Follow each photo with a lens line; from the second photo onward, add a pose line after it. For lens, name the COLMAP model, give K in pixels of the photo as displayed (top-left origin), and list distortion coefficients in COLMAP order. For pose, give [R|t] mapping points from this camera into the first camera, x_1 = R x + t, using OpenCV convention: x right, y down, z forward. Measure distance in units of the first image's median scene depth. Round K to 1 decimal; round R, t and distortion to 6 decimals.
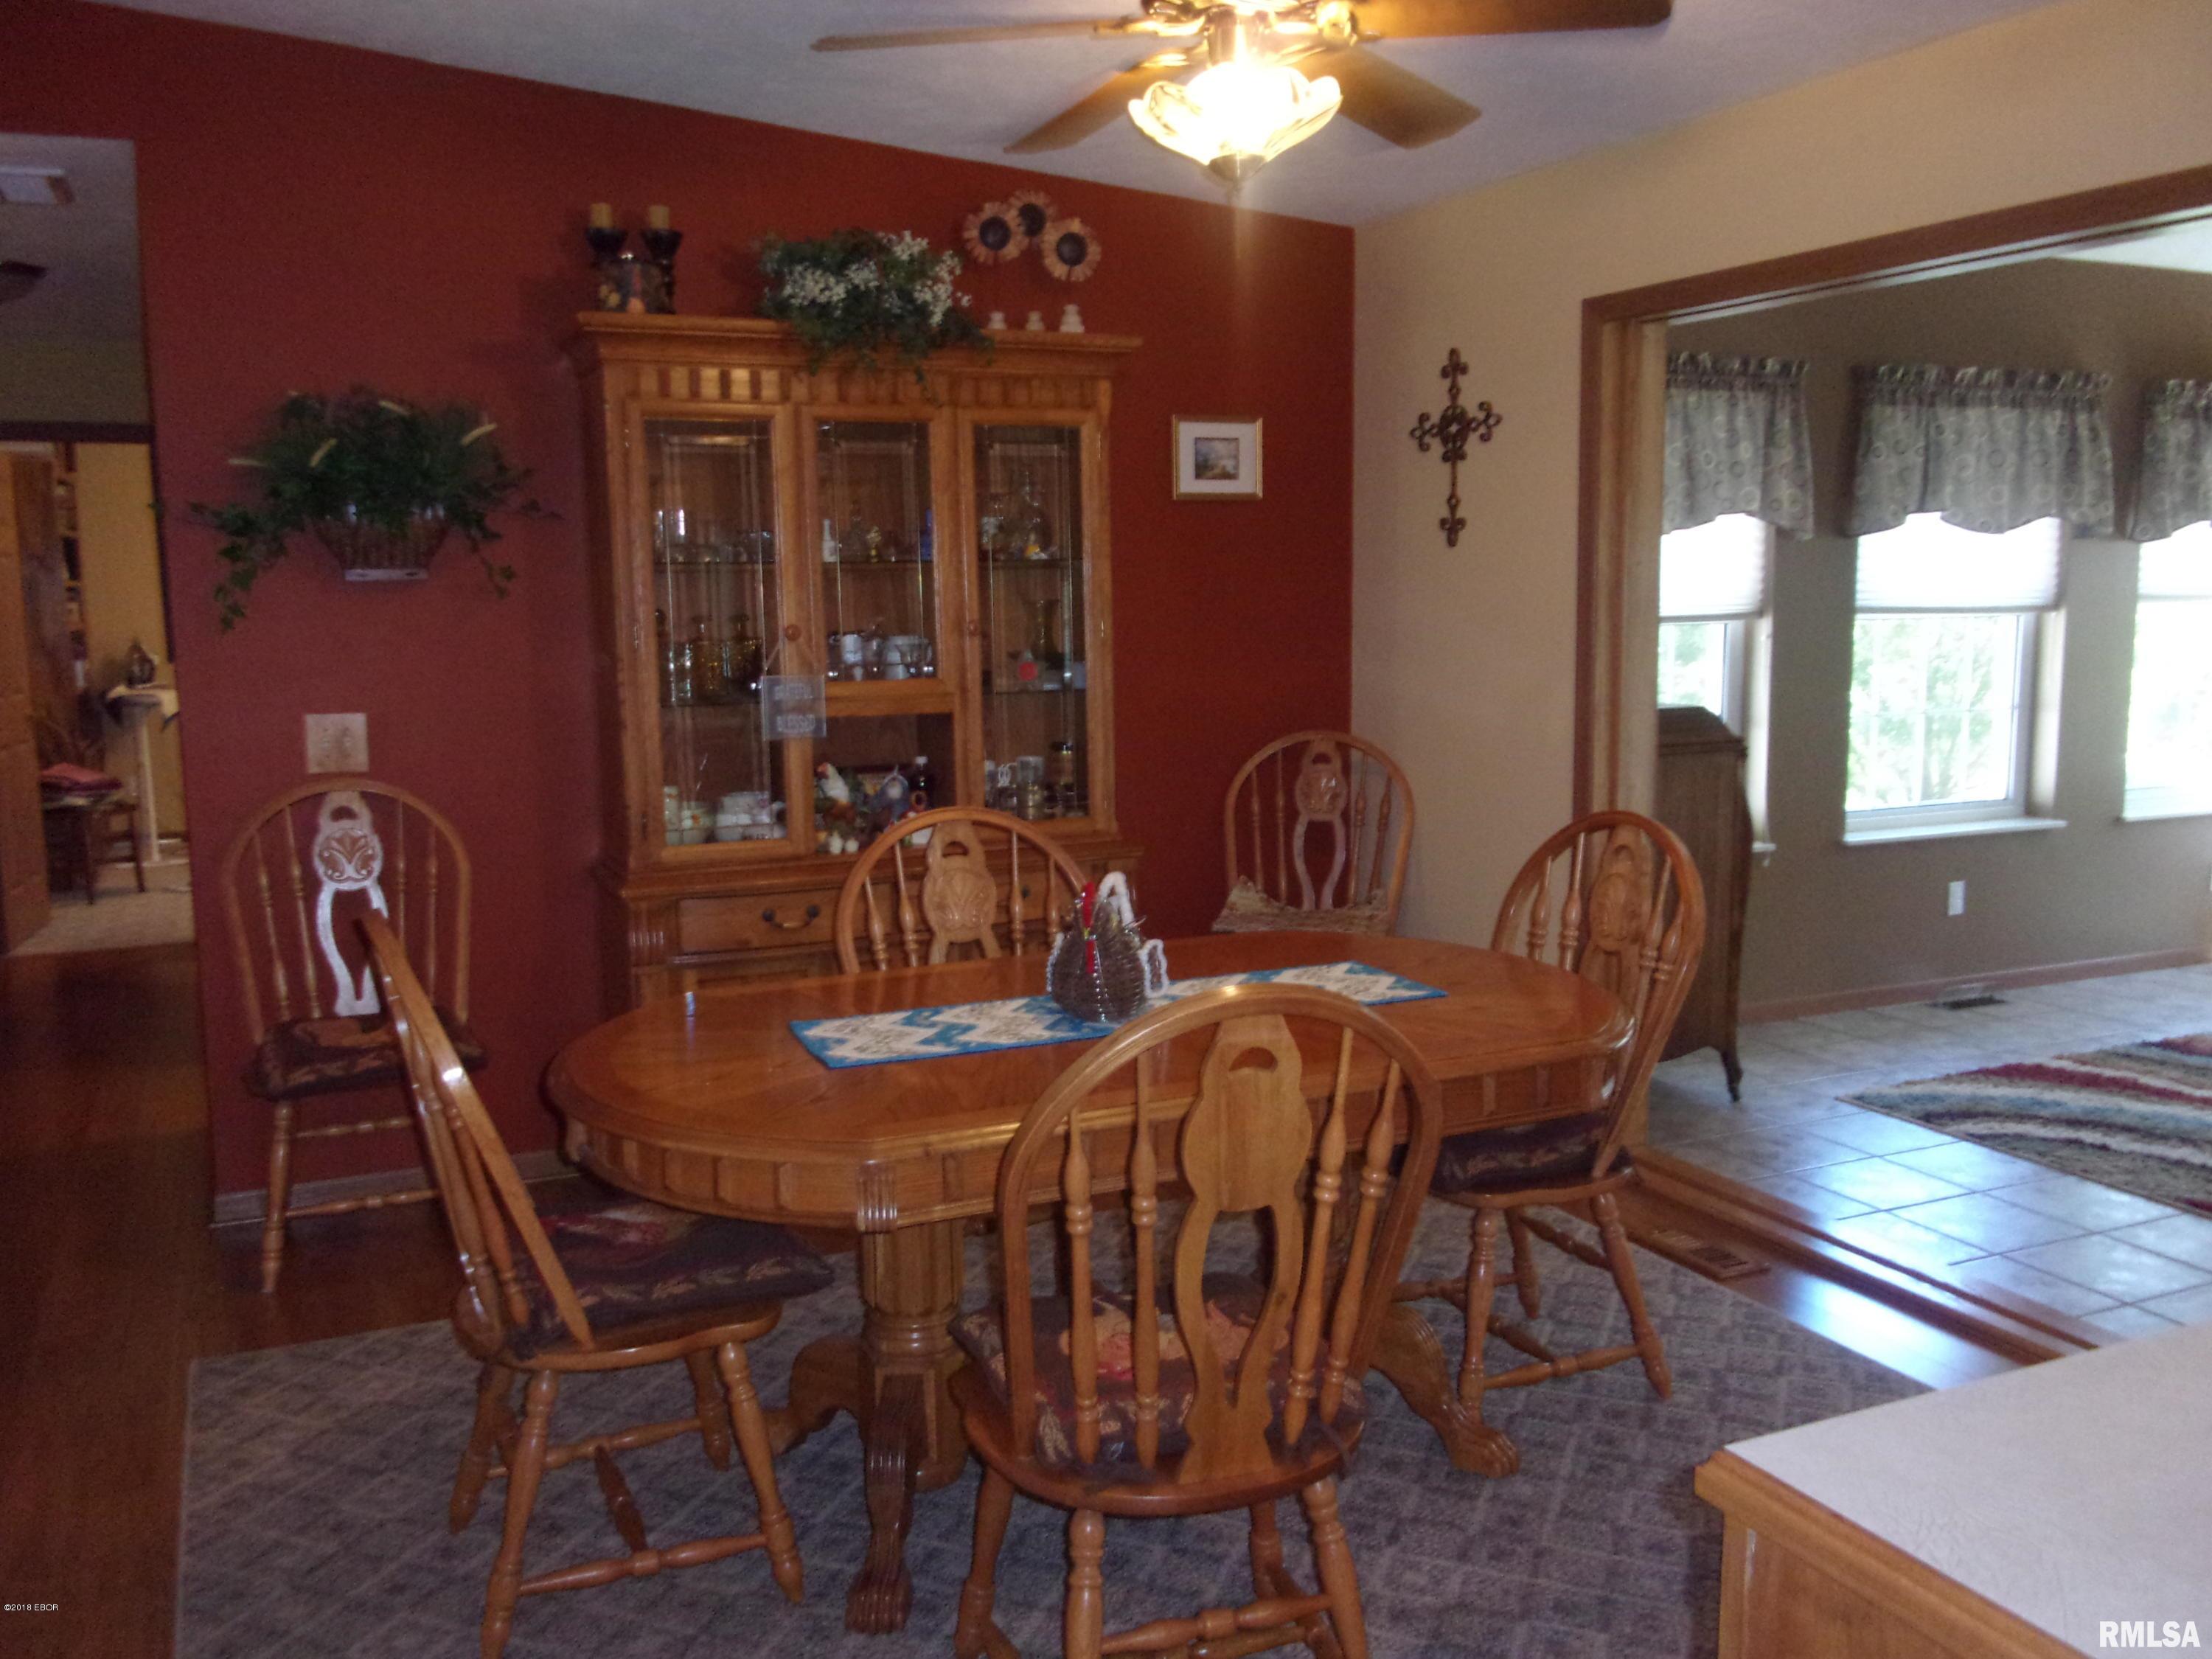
lens RADIAL K [[1861.3, 0, 1122.7], [0, 1861.3, 818.0], [0, 0, 1]] dist [0.020824, -0.036094]
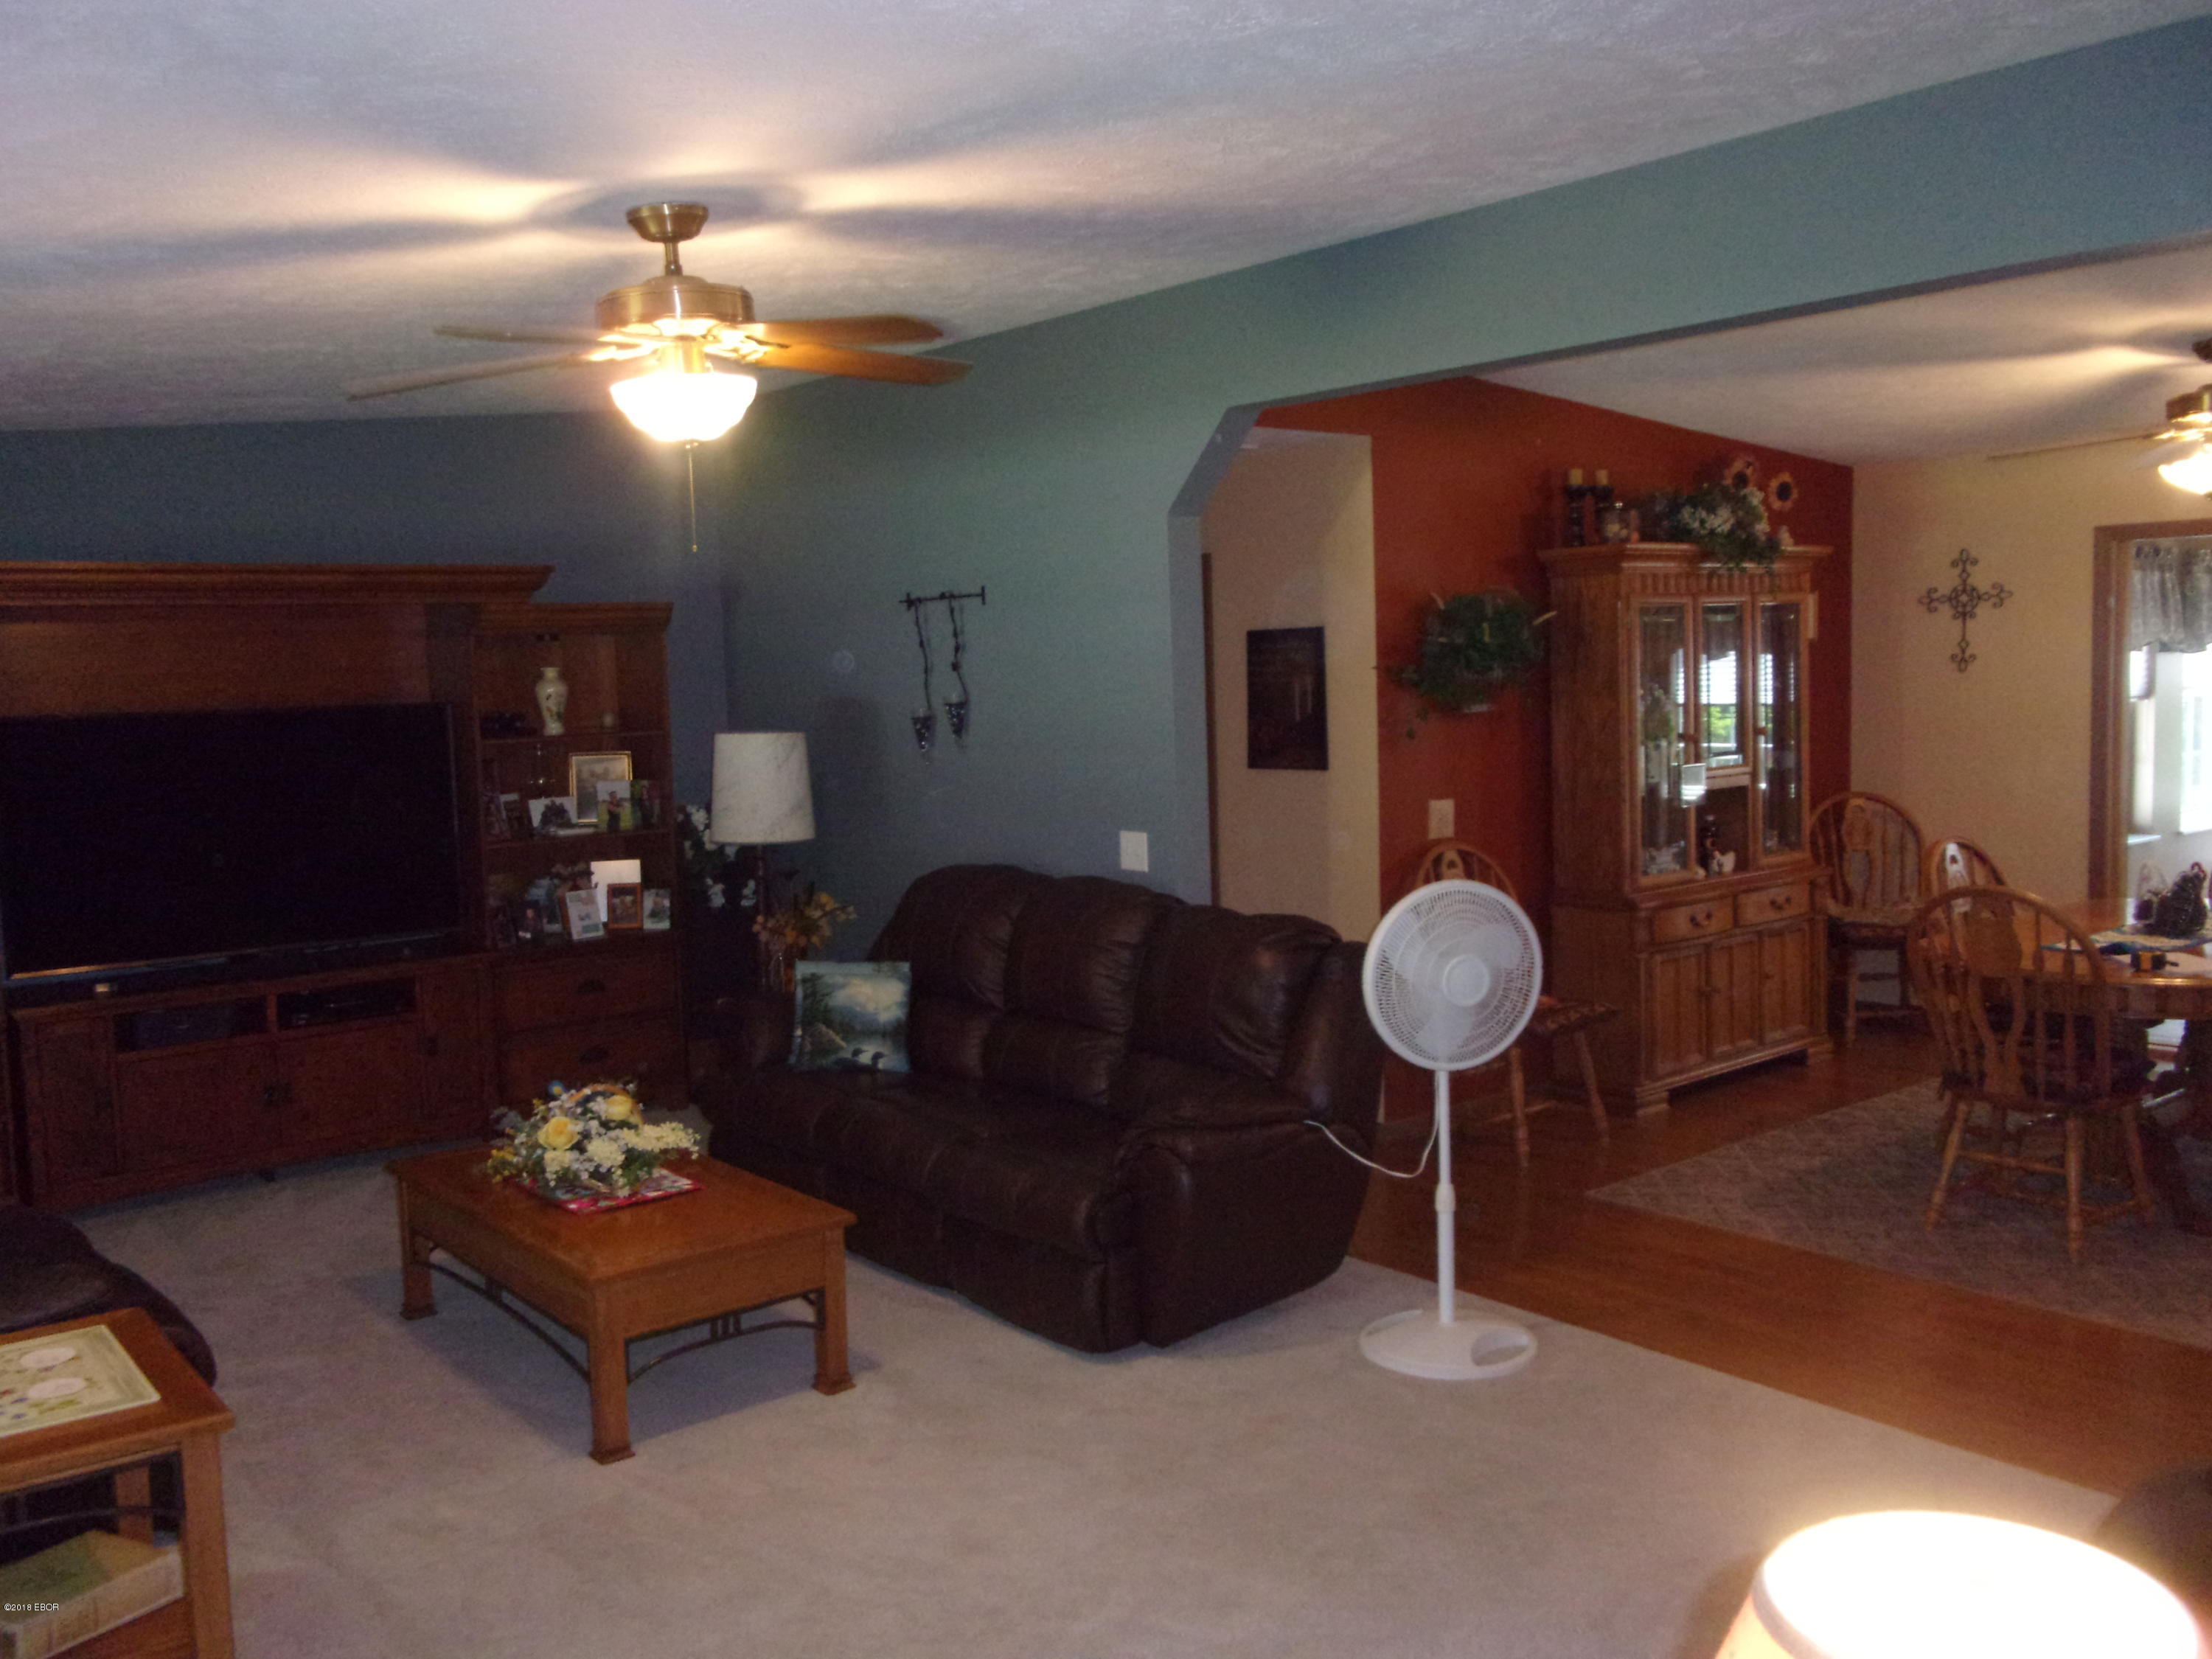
lens RADIAL K [[1861.3, 0, 1096.8], [0, 1861.3, 822.6], [0, 0, 1]] dist [0.020824, -0.036094]
pose [[0.969126, -0.039648, 0.243359, -0.938565], [0.049902, 0.998101, -0.036113, 0.003228], [-0.241465, 0.047142, 0.969264, -0.360818]]
